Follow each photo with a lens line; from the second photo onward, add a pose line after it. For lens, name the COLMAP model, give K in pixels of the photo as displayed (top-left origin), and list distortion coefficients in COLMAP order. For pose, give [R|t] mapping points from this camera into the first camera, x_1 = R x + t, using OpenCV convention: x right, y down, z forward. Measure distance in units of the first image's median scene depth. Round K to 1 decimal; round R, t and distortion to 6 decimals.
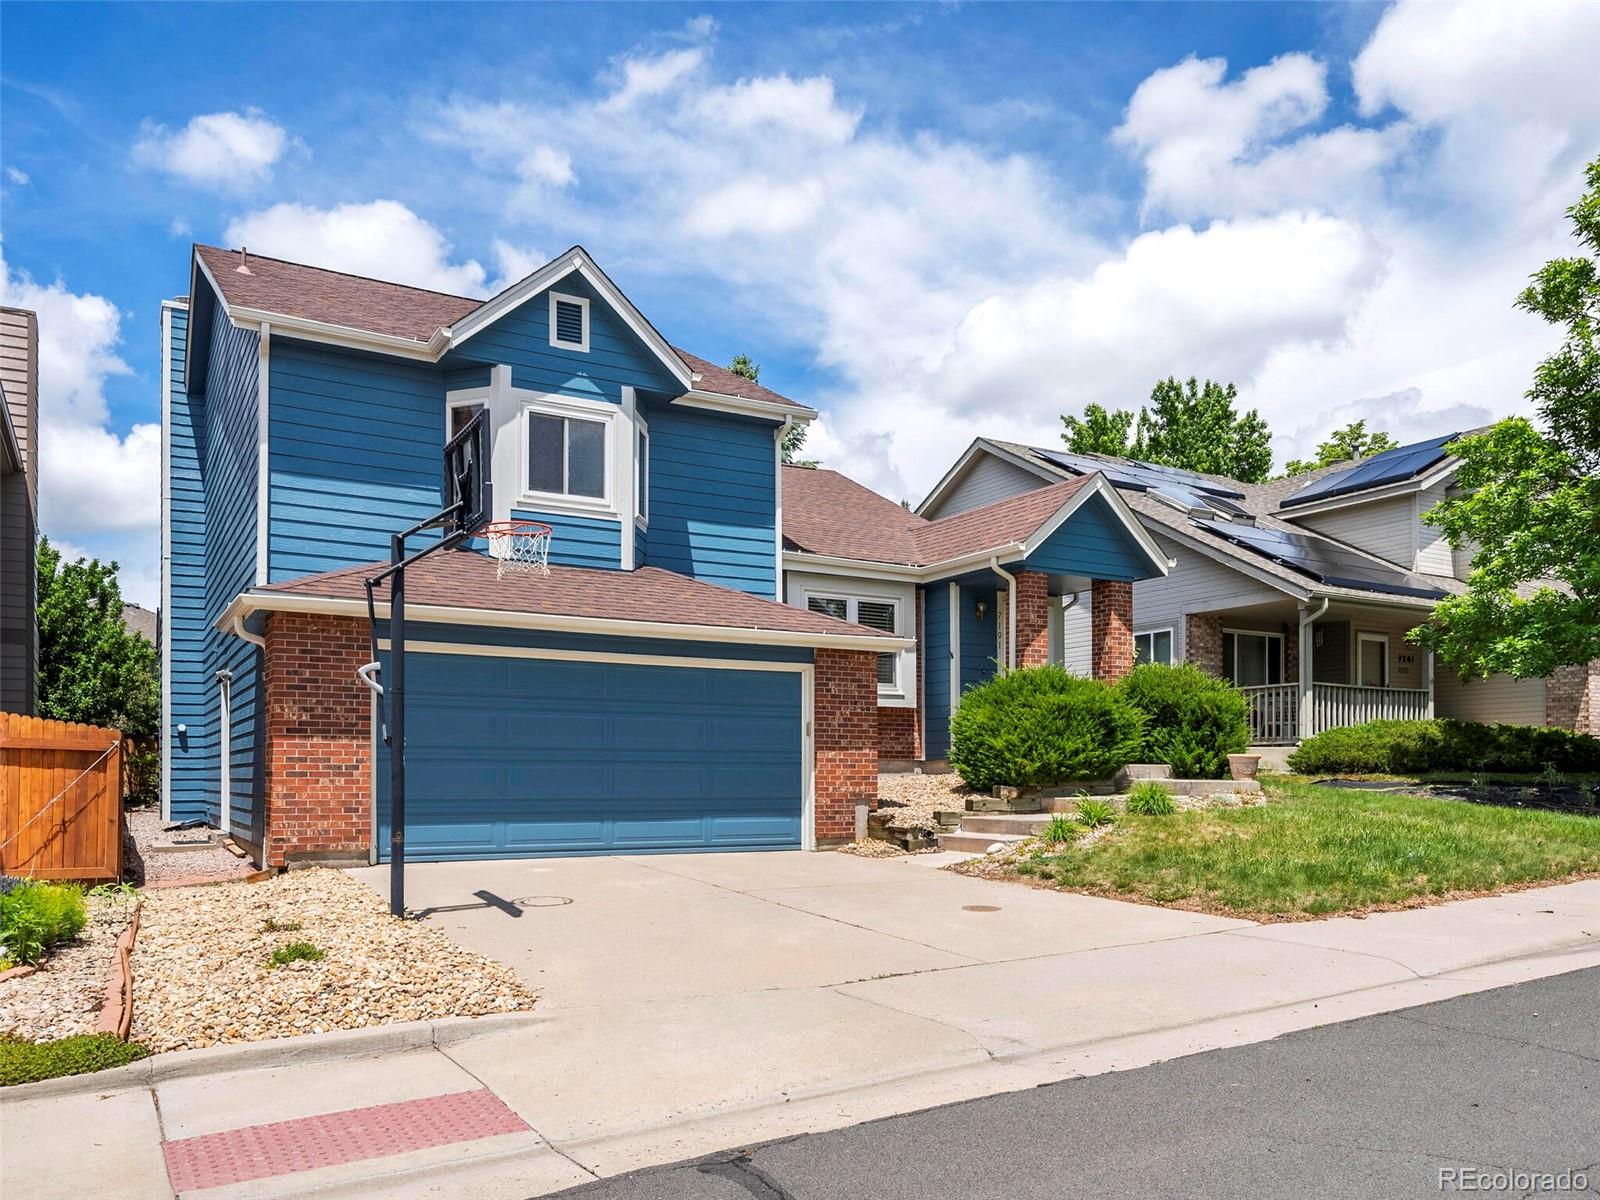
lens RADIAL K [[1298.5, 0, 803.0], [0, 1298.5, 680.7], [0, 0, 1]] dist [0.000909, 0.000158]
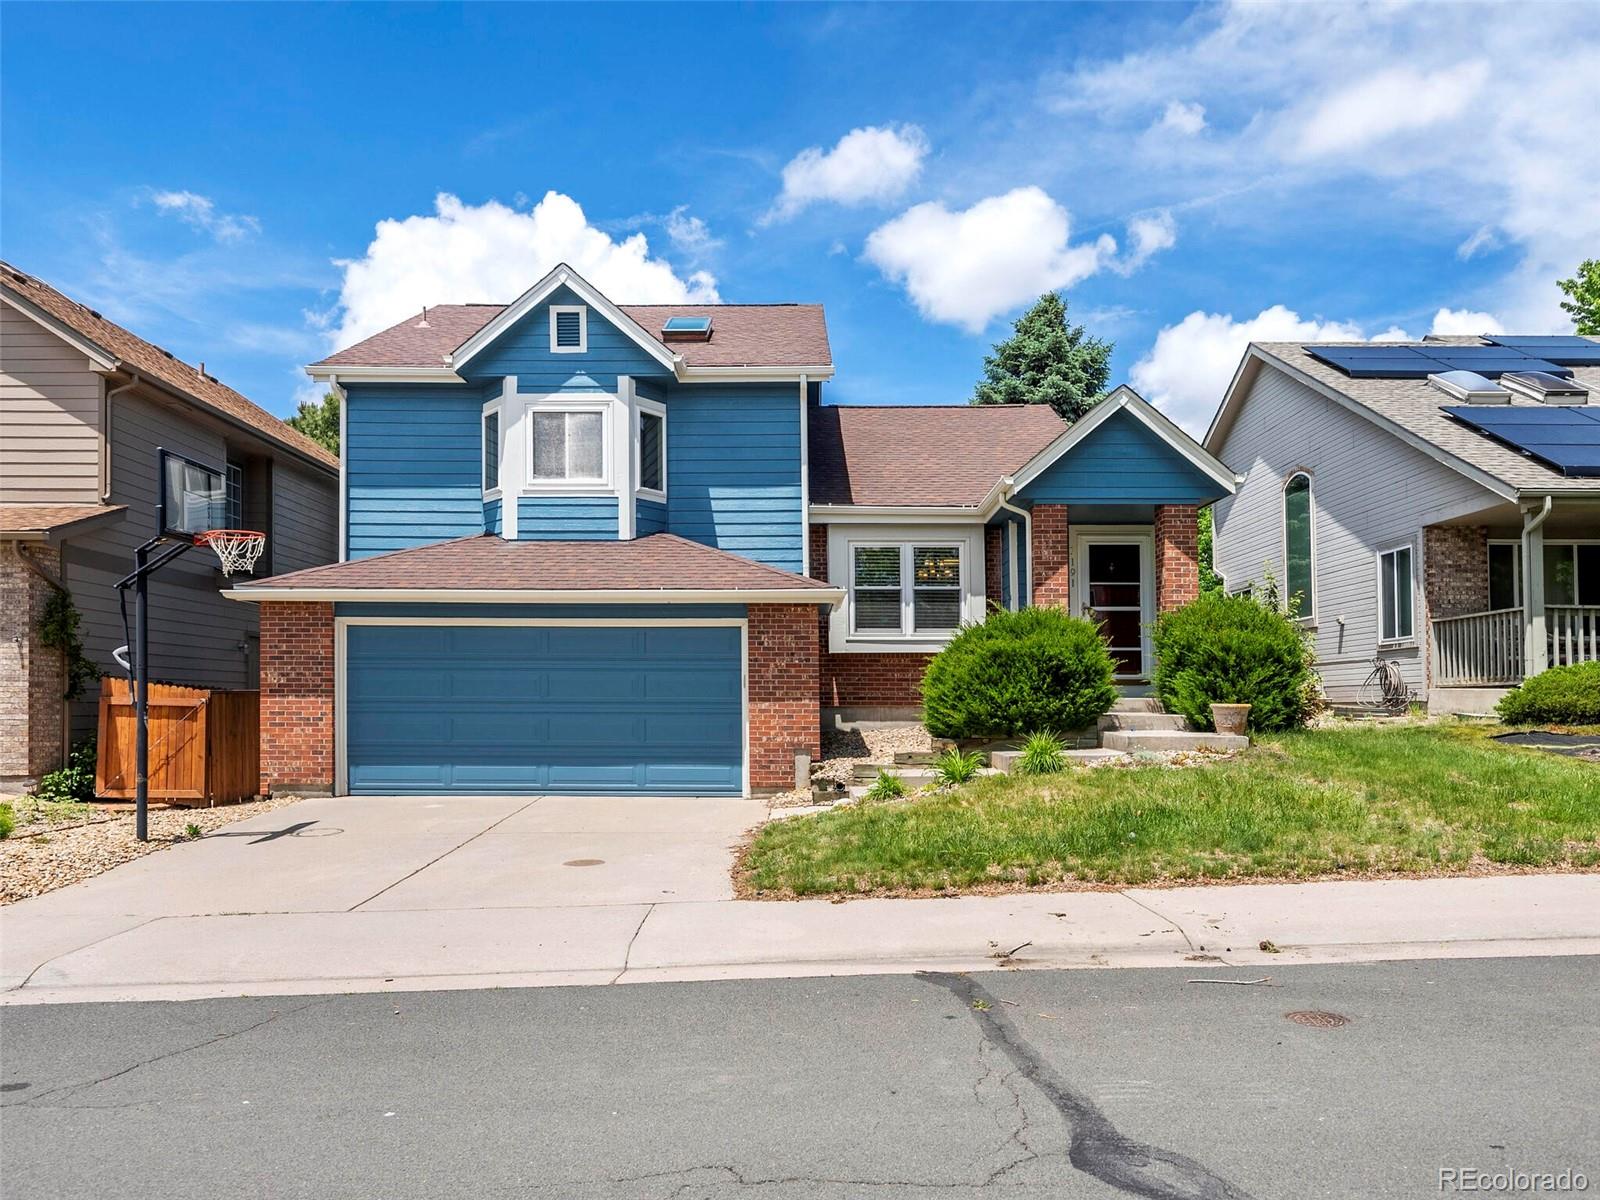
lens RADIAL K [[1234.0, 0, 753.8], [0, 1234.0, 607.7], [0, 0, 1]] dist [0.000991, 0.003959]
pose [[0.841148, -0.042553, -0.539128, 0.536926], [0.038854, 0.999078, -0.018236, -0.003114], [0.539407, -0.005608, 0.842027, 0.167072]]
